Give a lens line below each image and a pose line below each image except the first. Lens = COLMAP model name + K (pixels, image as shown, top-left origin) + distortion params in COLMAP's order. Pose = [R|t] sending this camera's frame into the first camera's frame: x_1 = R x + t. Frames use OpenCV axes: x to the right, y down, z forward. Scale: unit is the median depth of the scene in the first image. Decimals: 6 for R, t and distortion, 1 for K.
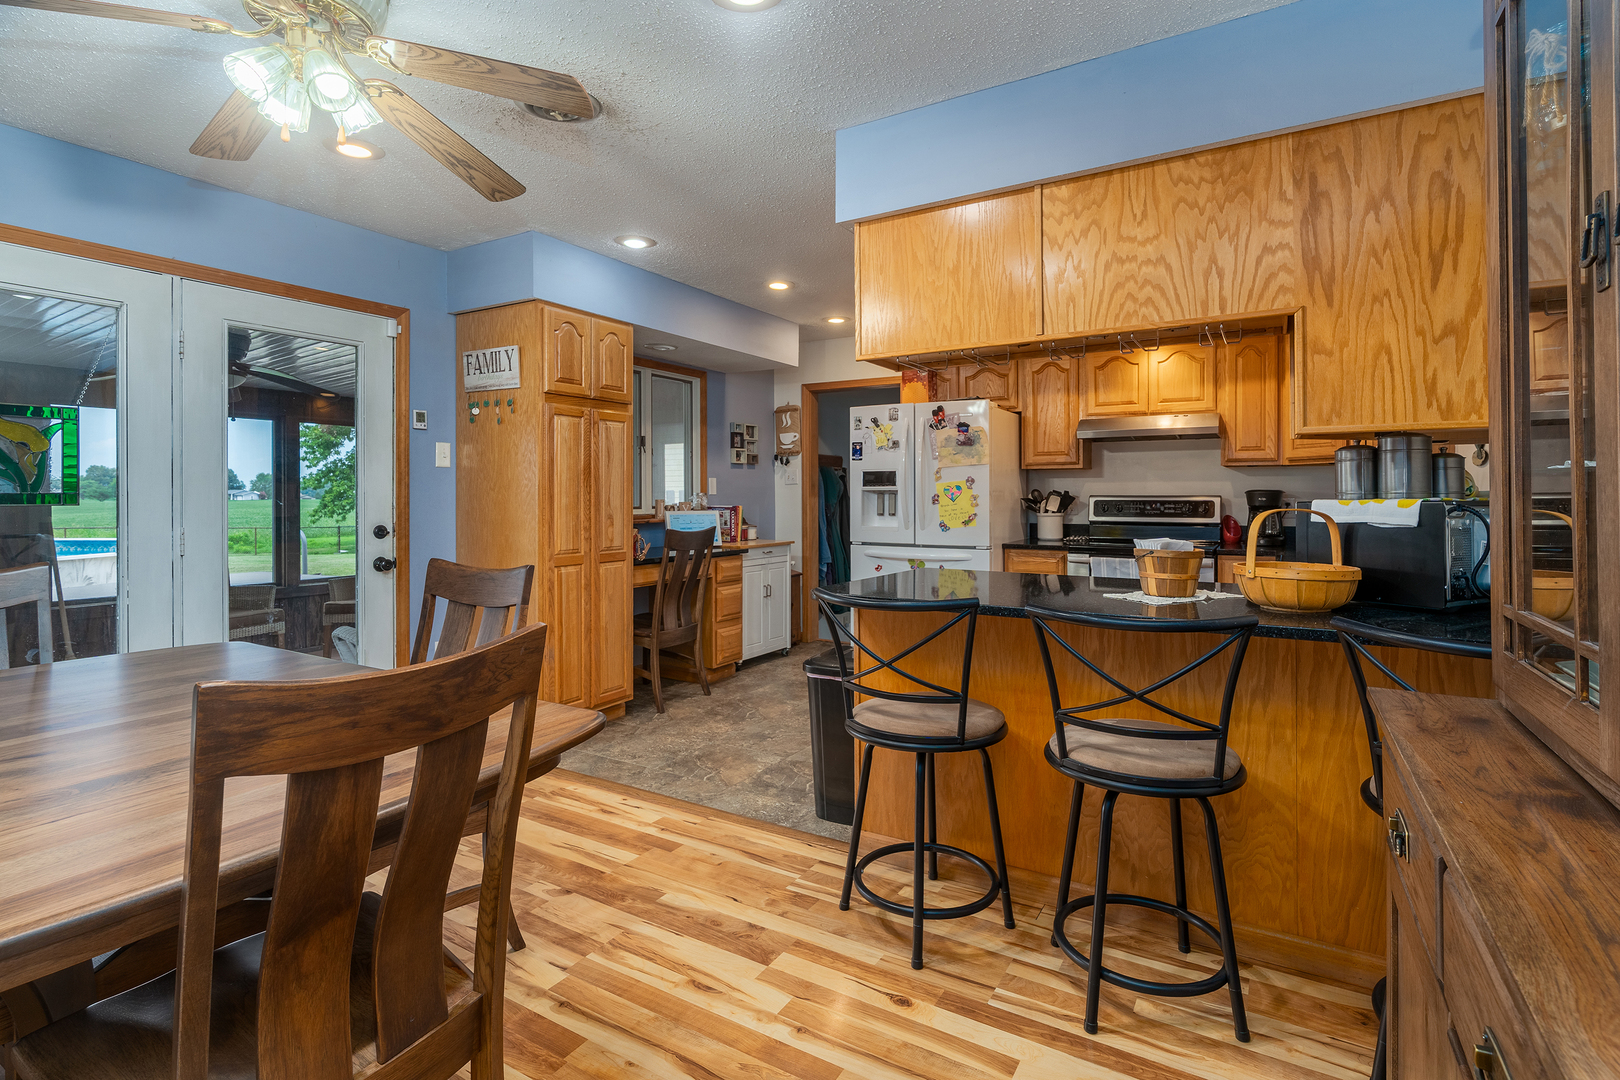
lens RADIAL K [[773.3, 0, 810.7], [0, 773.3, 484.8], [0, 0, 1]] dist [-0.000210, 0.000013]
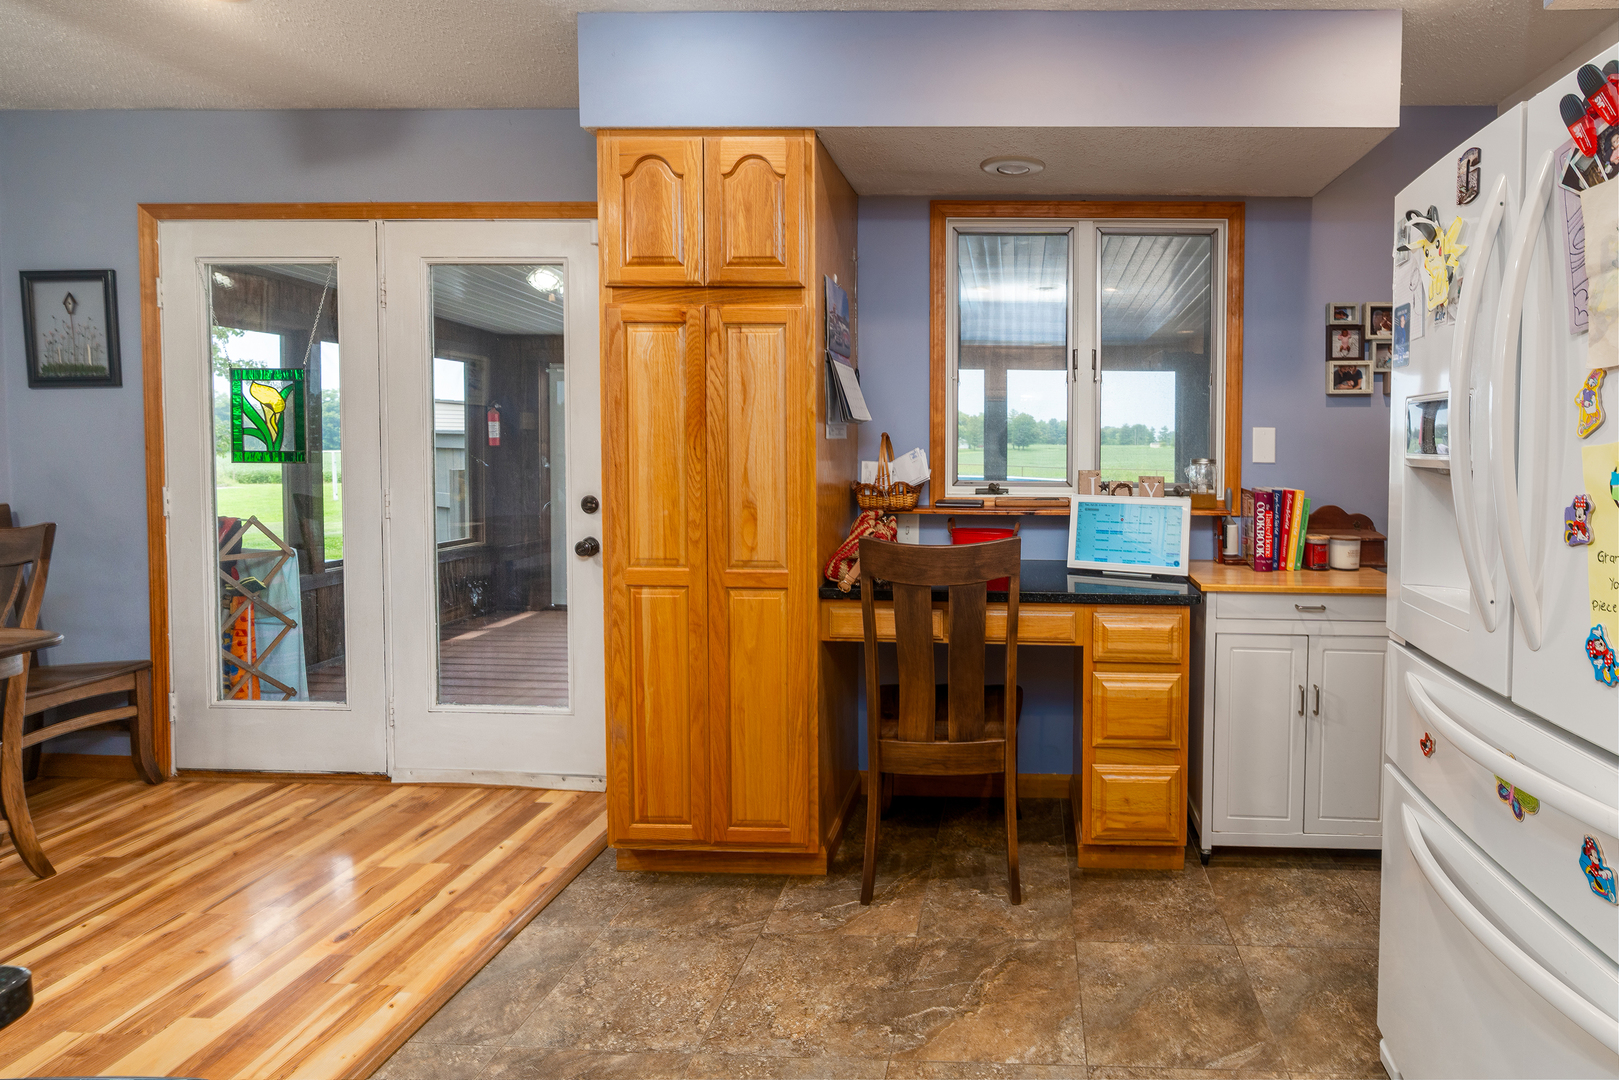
lens RADIAL K [[857.2, 0, 810.0], [0, 857.2, 469.4], [0, 0, 1]] dist [-0.001112, 0.000074]
pose [[0.501971, 0.032305, -0.864281, 0.273235], [0.002579, 0.999242, 0.038848, -0.006072], [0.864881, -0.021730, 0.501507, 0.739391]]
